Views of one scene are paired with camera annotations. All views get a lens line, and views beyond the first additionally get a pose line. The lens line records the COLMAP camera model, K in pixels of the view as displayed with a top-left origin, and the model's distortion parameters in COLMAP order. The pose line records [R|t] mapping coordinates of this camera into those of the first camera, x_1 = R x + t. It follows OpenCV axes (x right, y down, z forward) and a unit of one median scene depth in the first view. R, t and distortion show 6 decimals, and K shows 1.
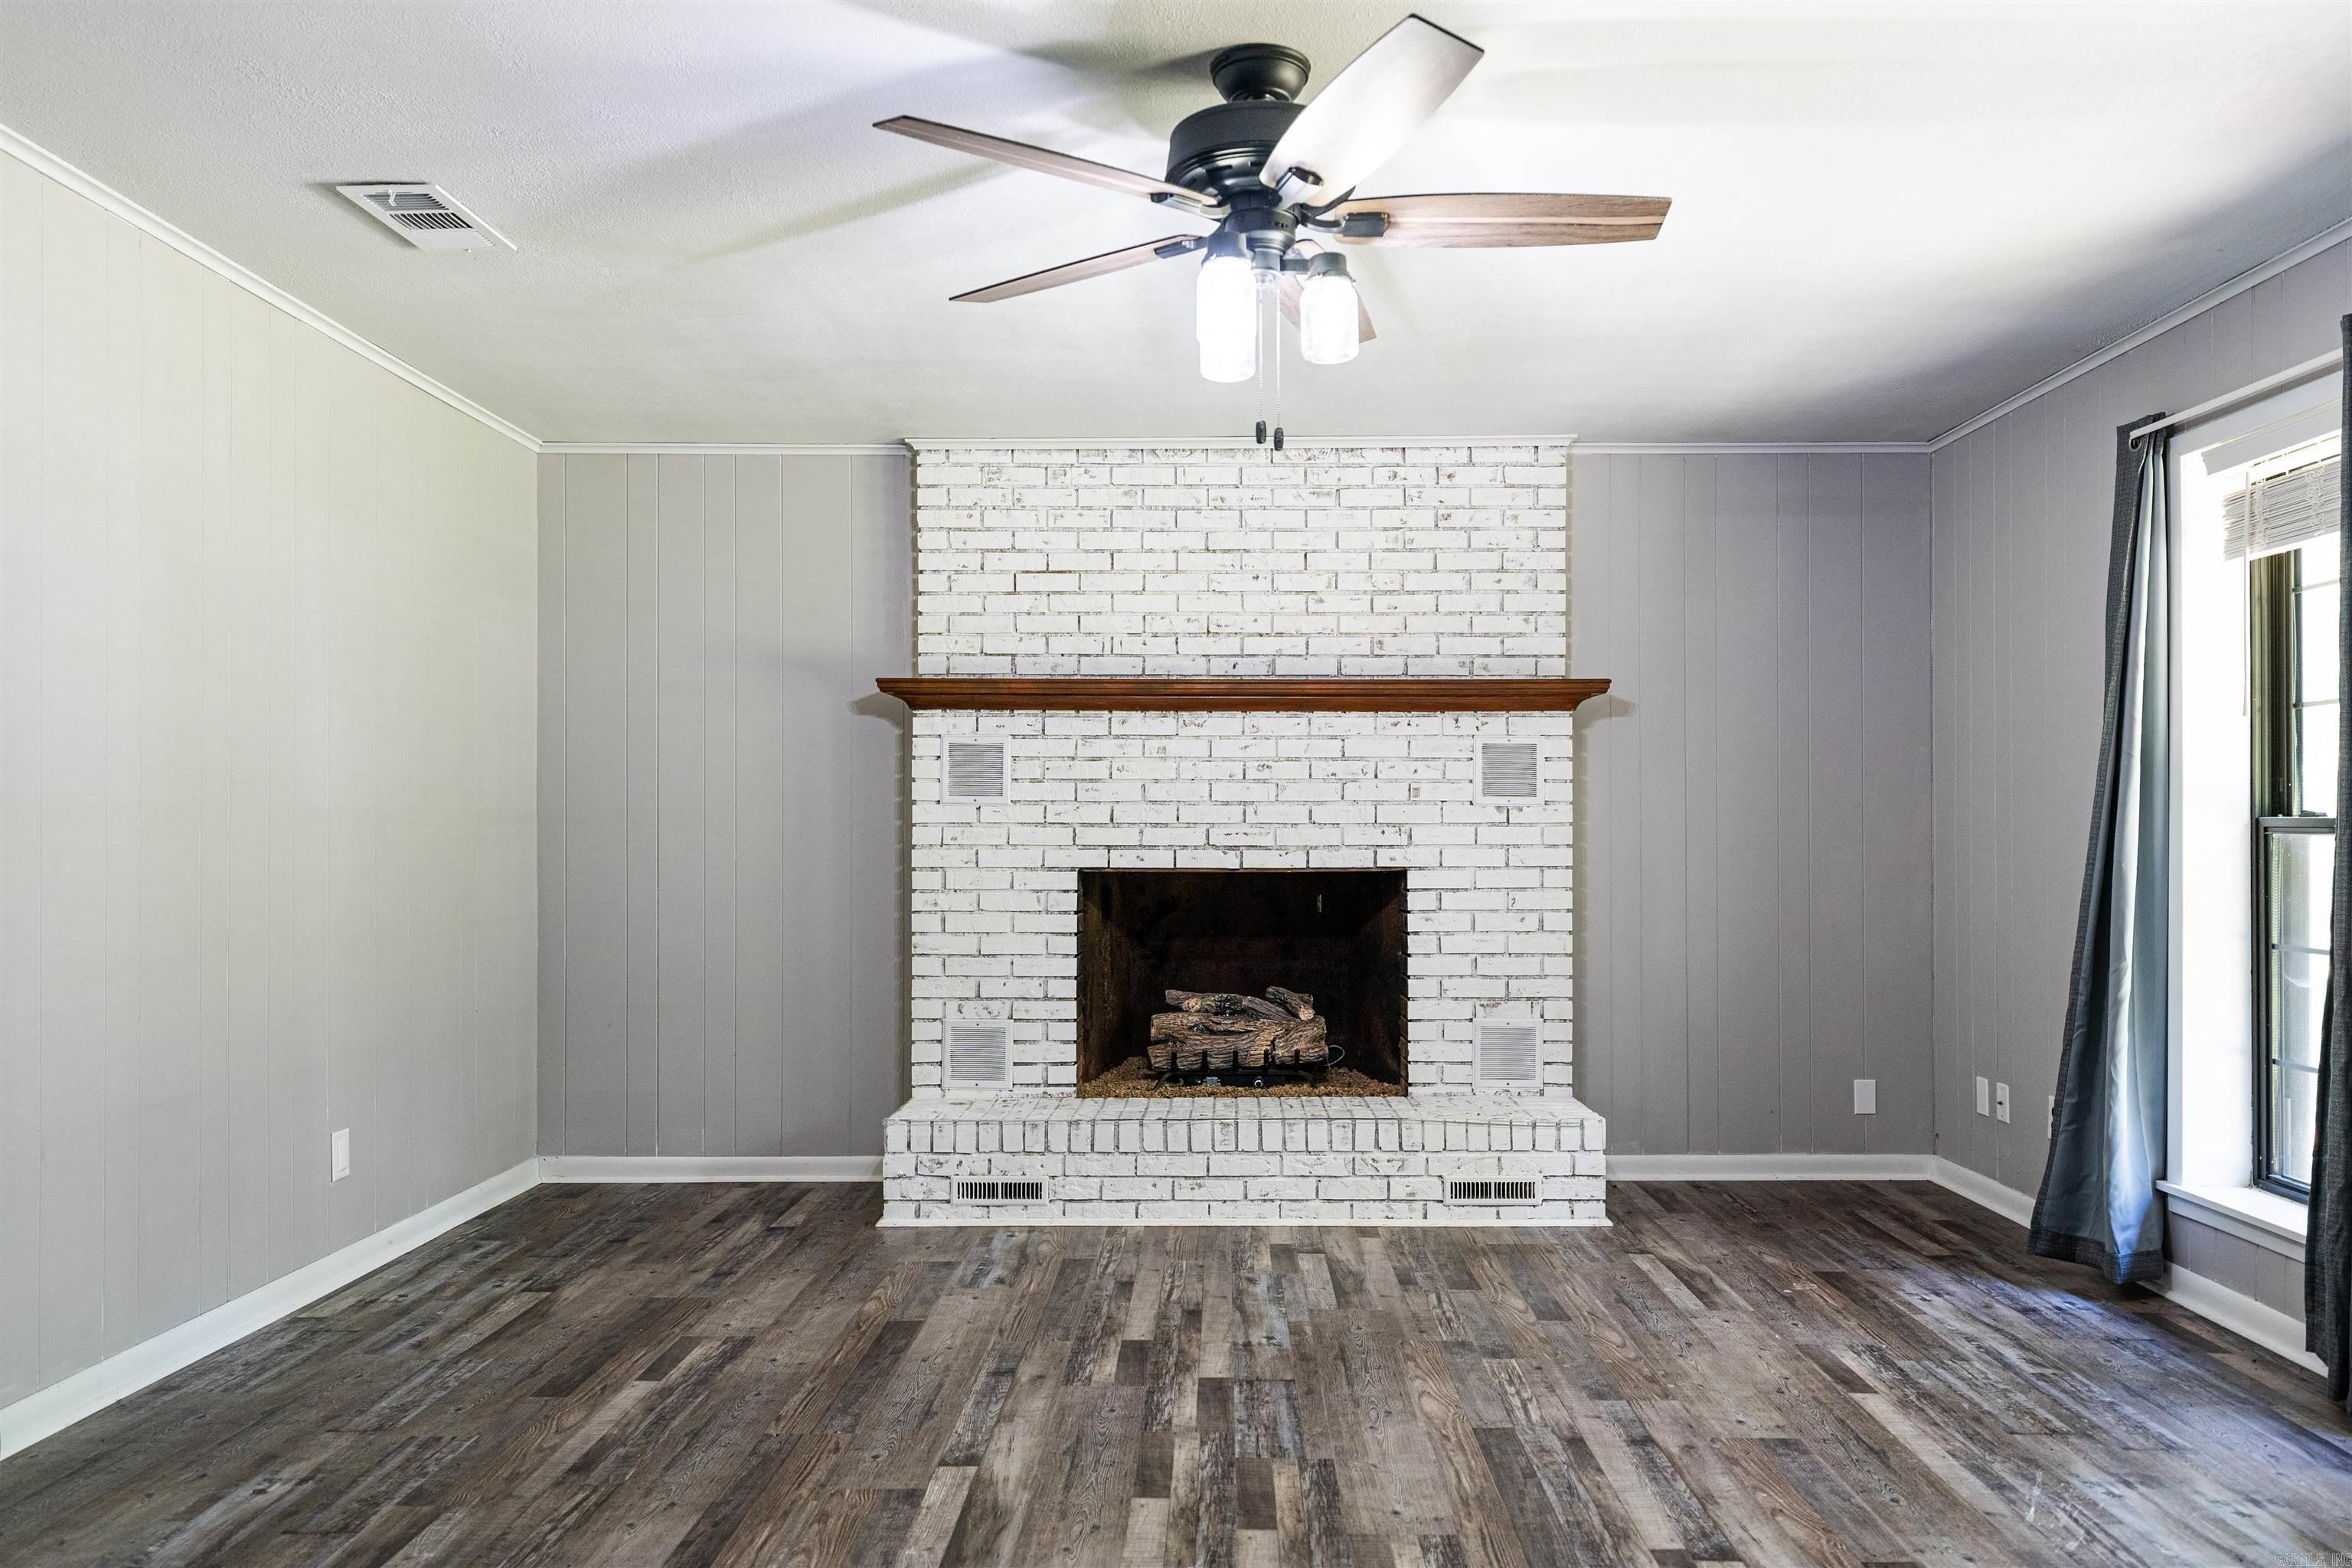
lens RADIAL K [[1597.0, 0, 1208.7], [0, 1597.0, 835.4], [0, 0, 1]] dist [-0.001224, -0.003728]
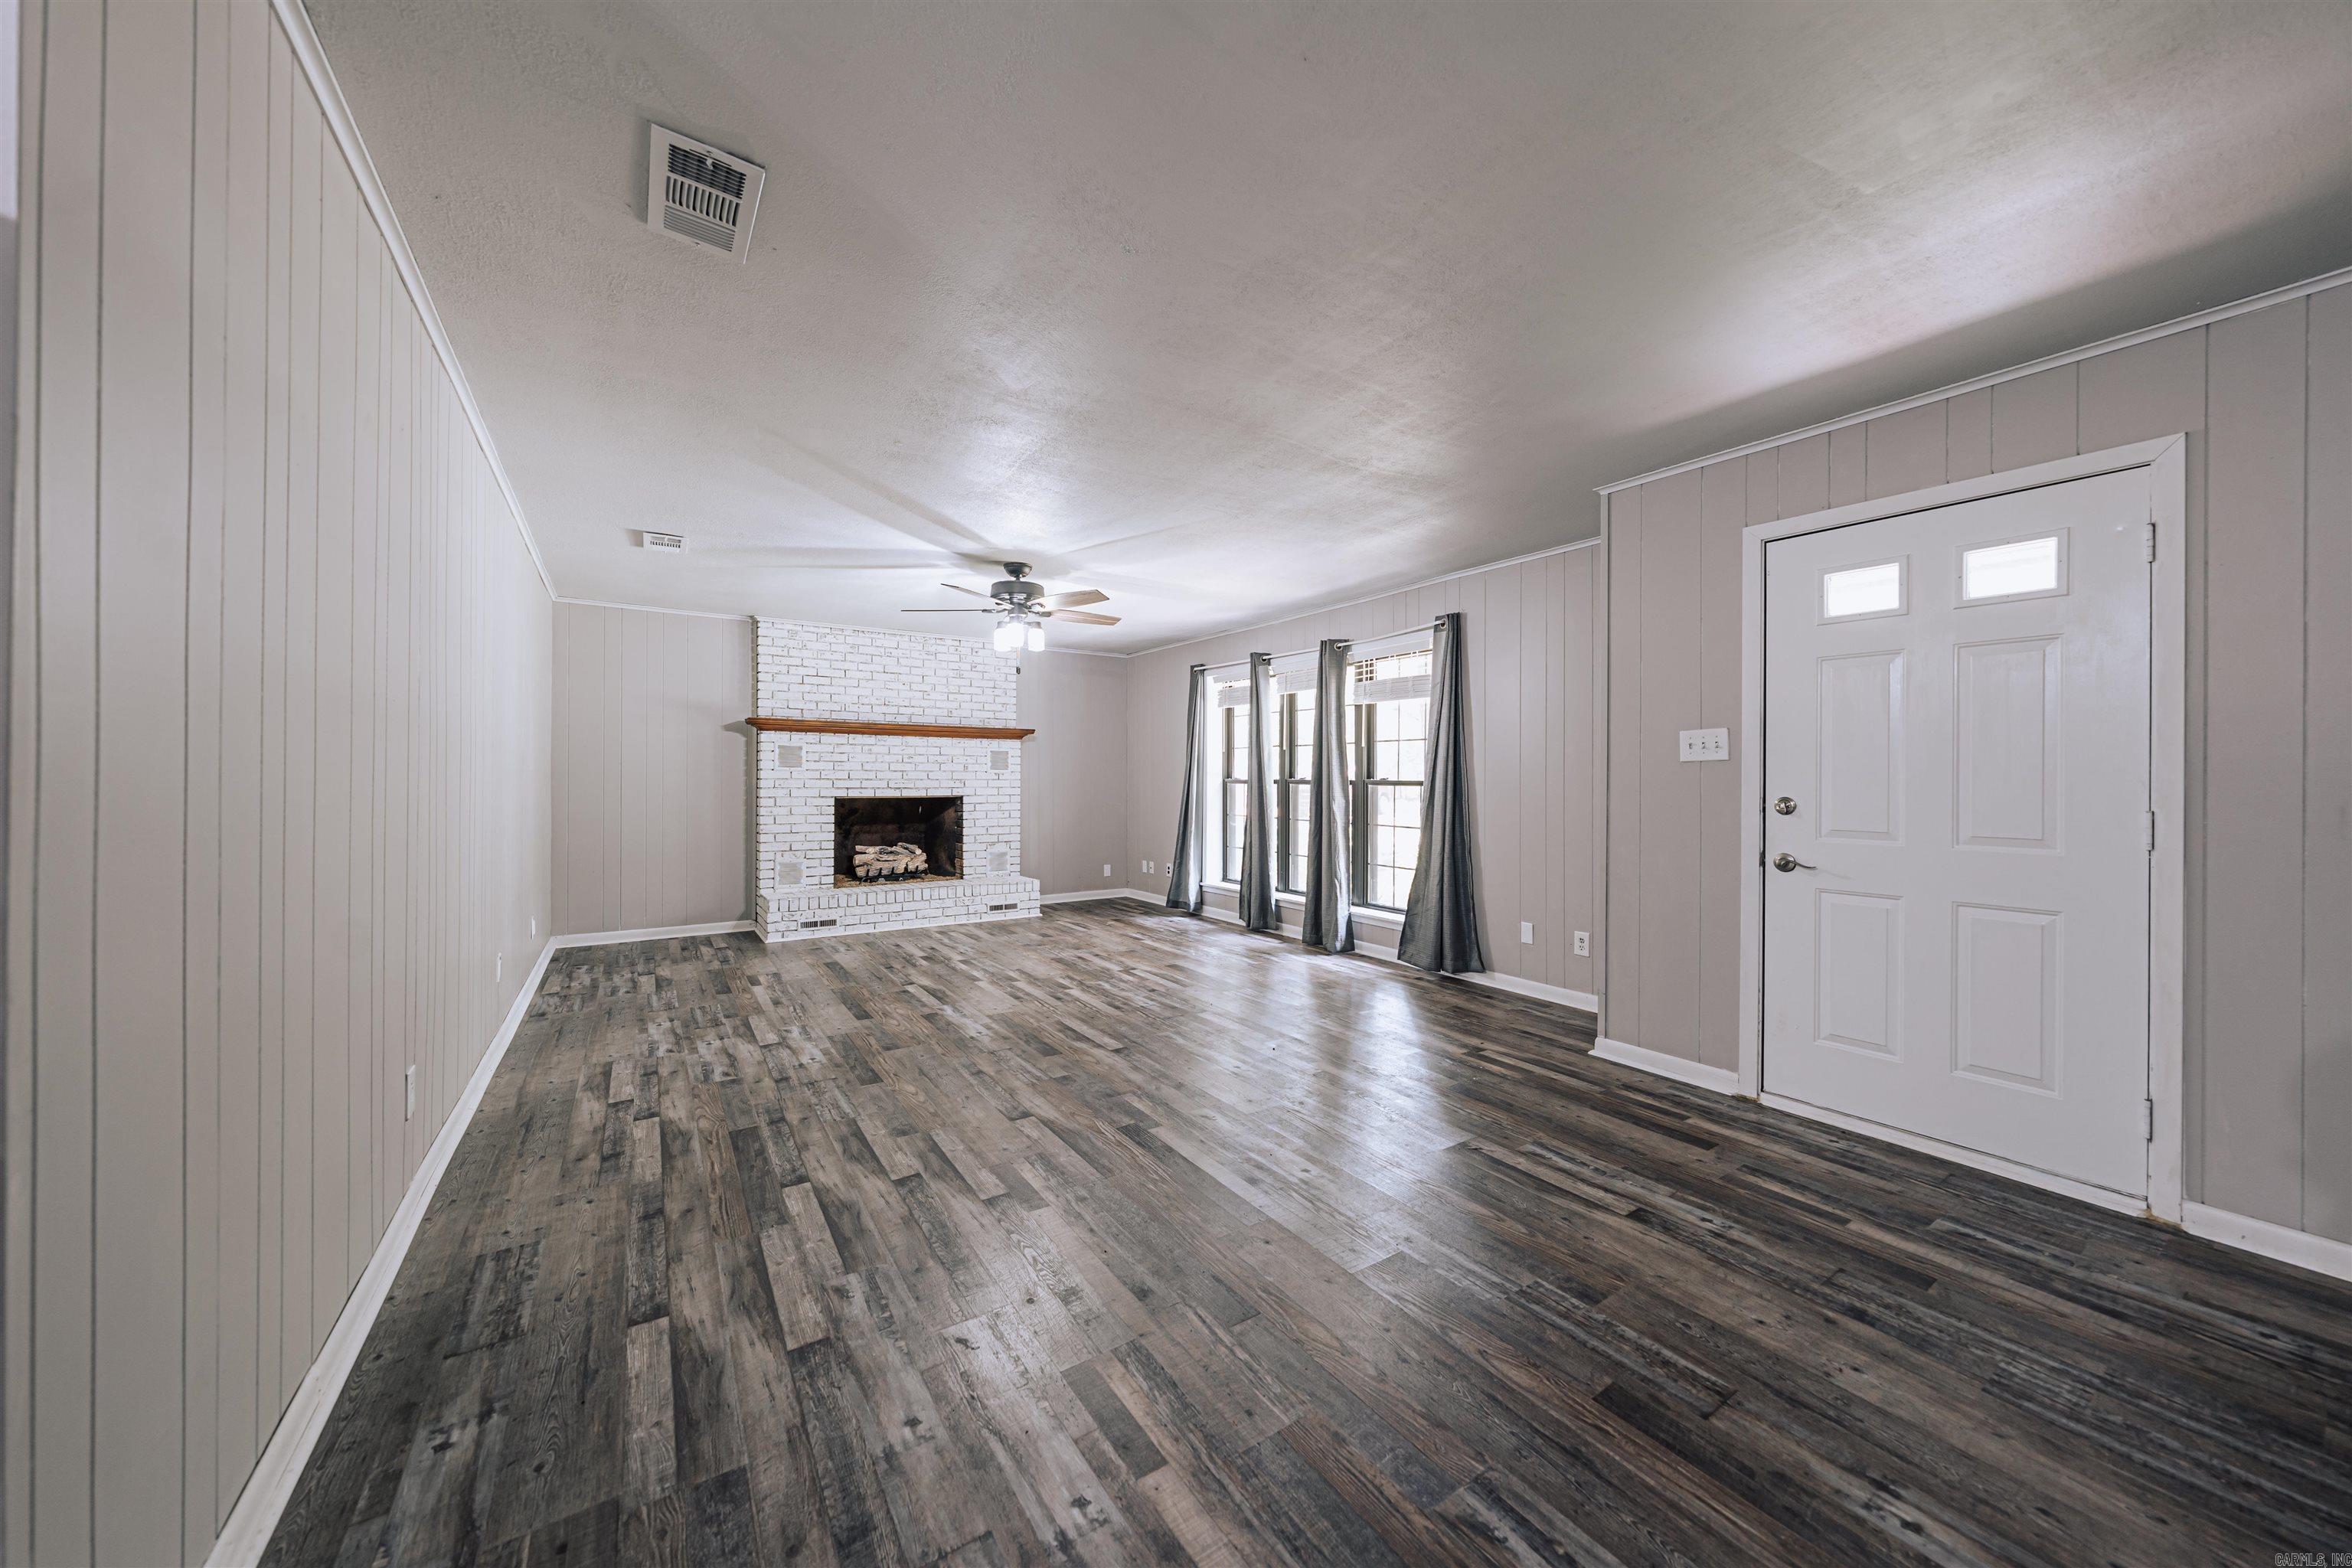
lens RADIAL K [[809.2, 0, 1177.2], [0, 809.2, 777.9], [0, 0, 1]] dist [0.000188, 0.000021]
pose [[0.832987, 0.004170, 0.553277, -0.335866], [-0.003003, 0.999991, -0.003014, -0.006716], [-0.553285, 0.000849, 0.832992, -0.351527]]
